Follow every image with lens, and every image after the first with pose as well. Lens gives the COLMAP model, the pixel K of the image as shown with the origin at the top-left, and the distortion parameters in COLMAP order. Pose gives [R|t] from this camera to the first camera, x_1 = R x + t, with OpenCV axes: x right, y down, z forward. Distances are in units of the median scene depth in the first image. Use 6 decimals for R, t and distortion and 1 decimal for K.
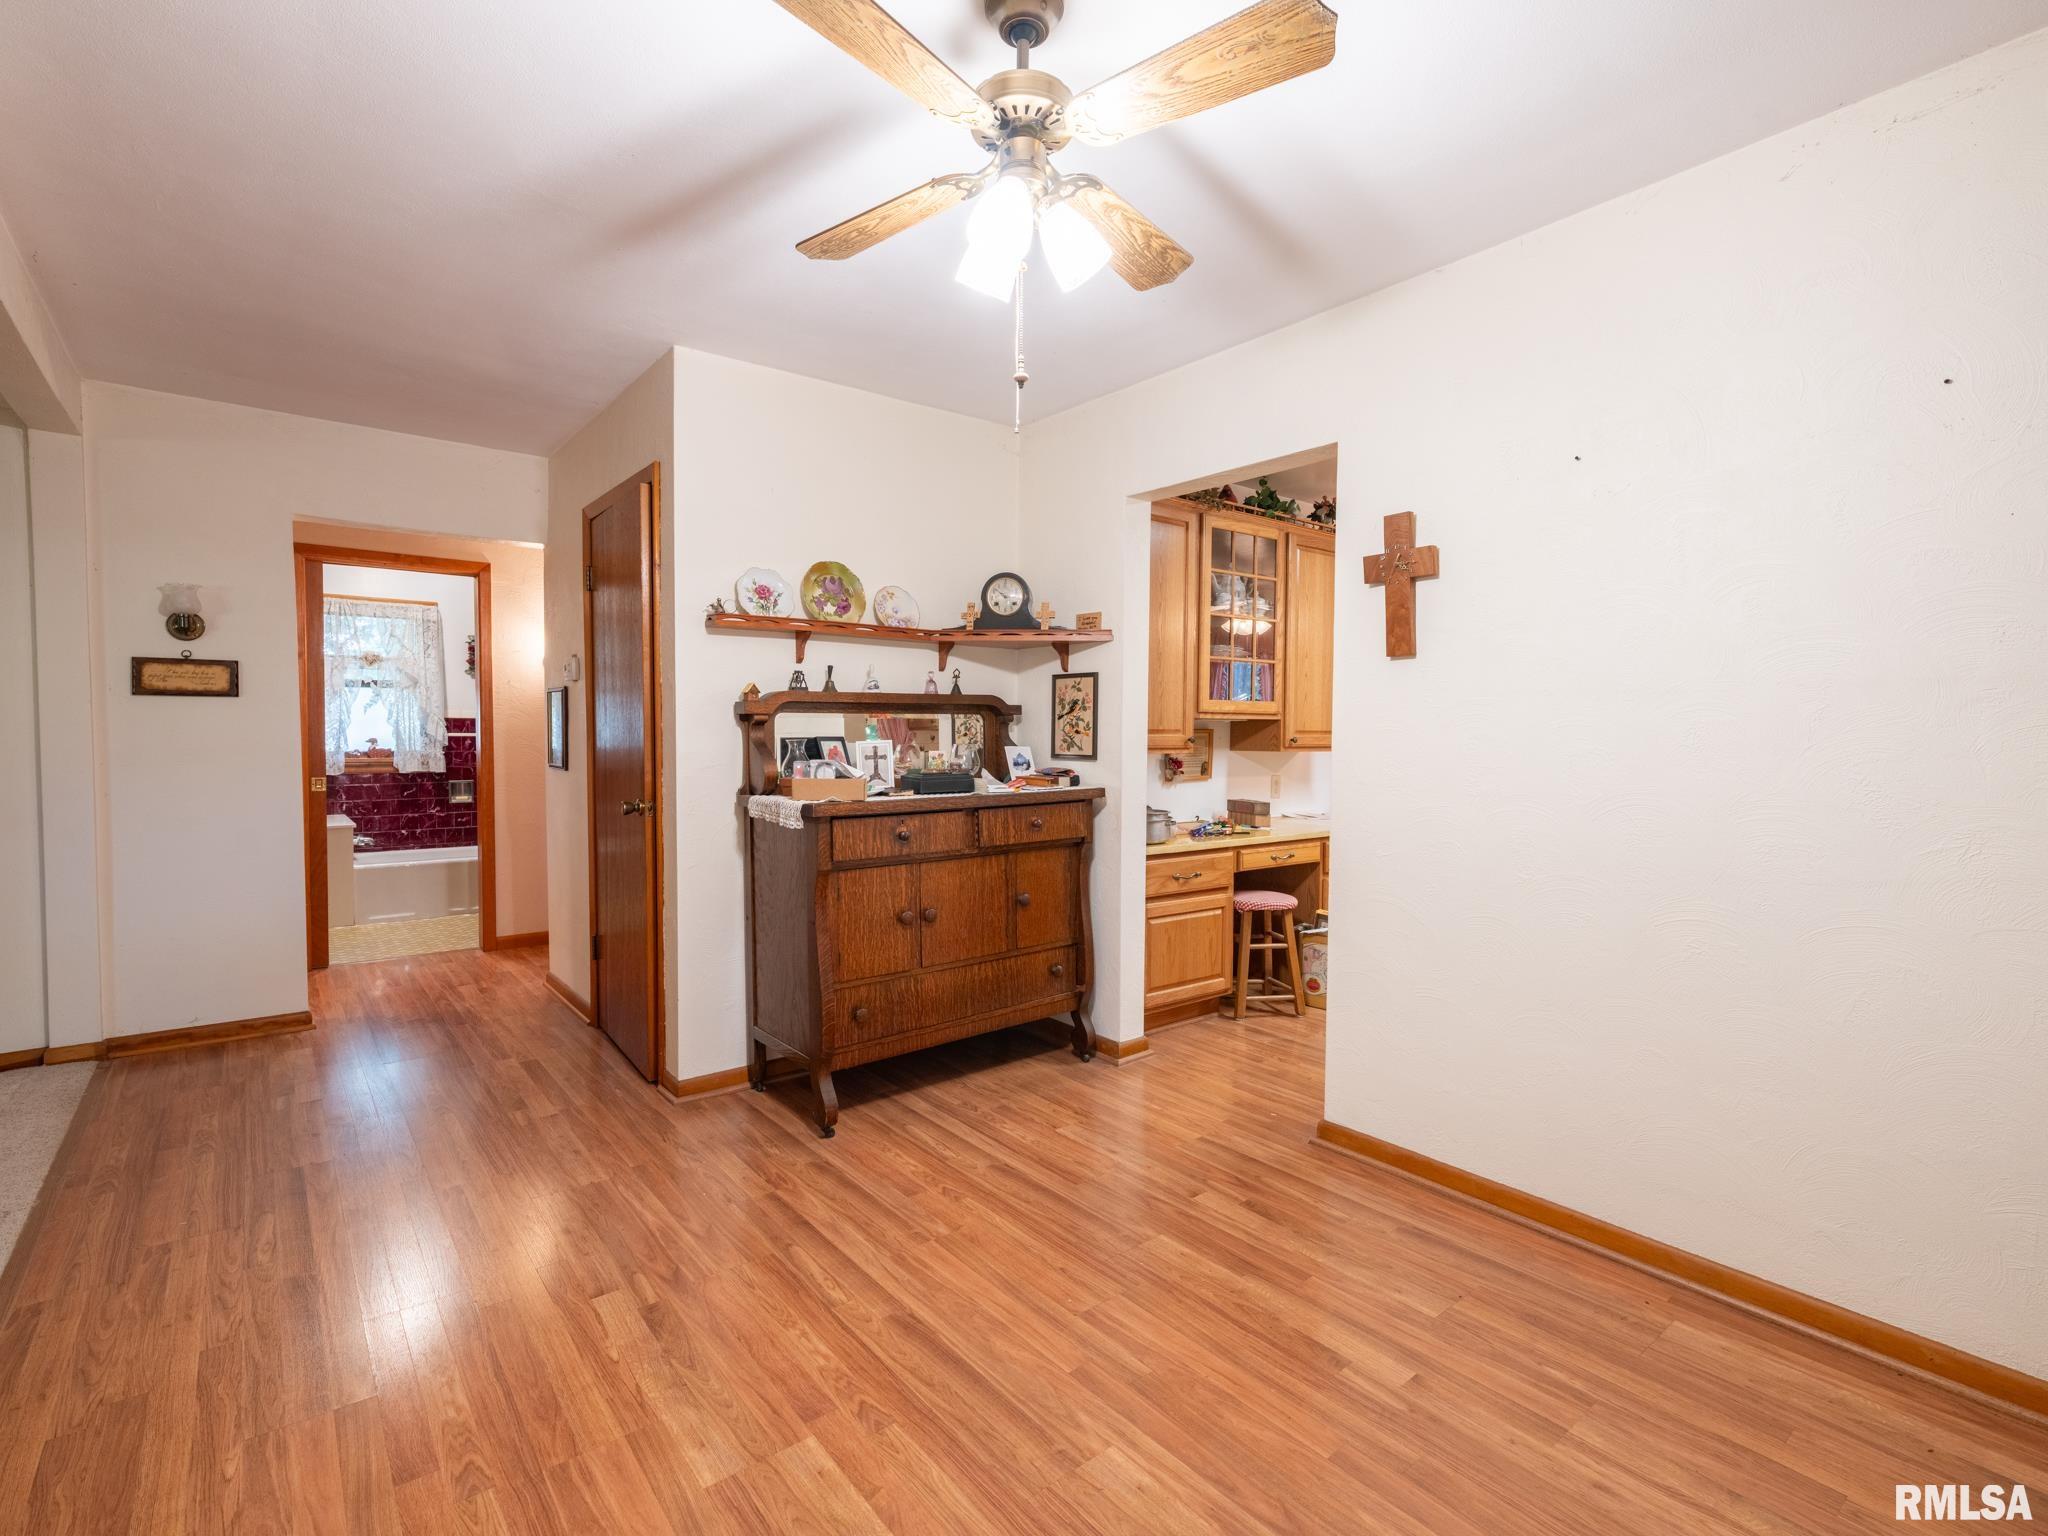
lens RADIAL K [[963.4, 0, 988.3], [0, 963.4, 773.8], [0, 0, 1]] dist [-0.004869, 0.002499]
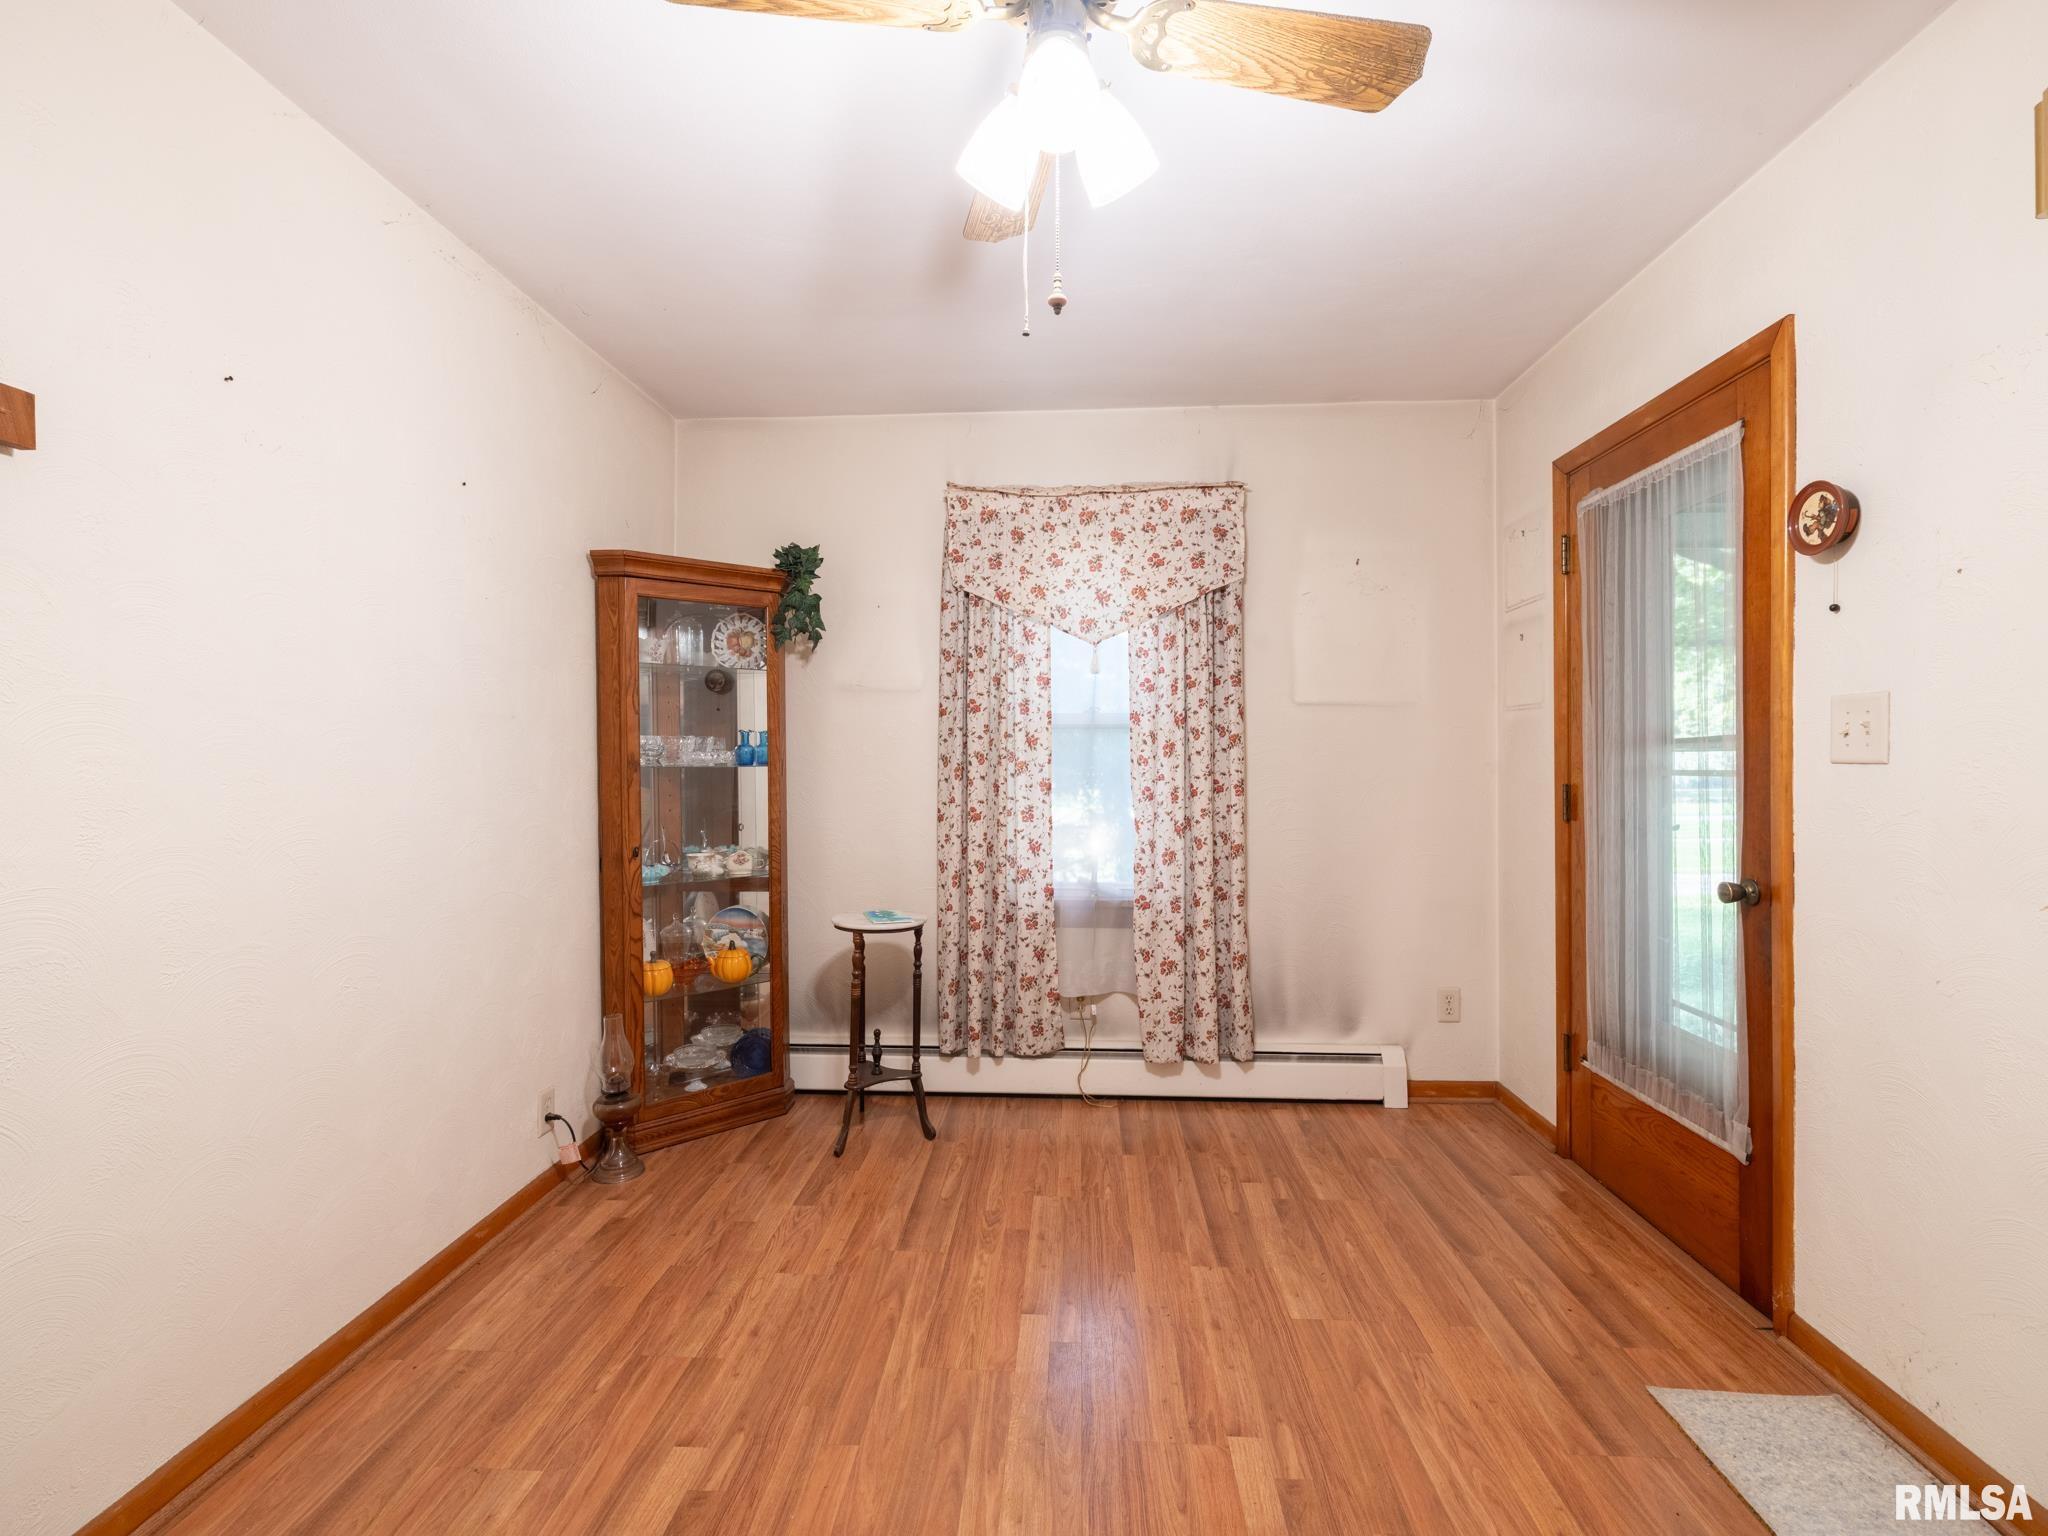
lens RADIAL K [[963.4, 0, 1015.4], [0, 963.4, 759.7], [0, 0, 1]] dist [-0.004869, 0.002499]
pose [[-0.755998, 0.001478, 0.654572, -0.237000], [0.029546, 0.999055, 0.031868, -0.034016], [-0.653907, 0.043432, -0.755327, 0.836031]]
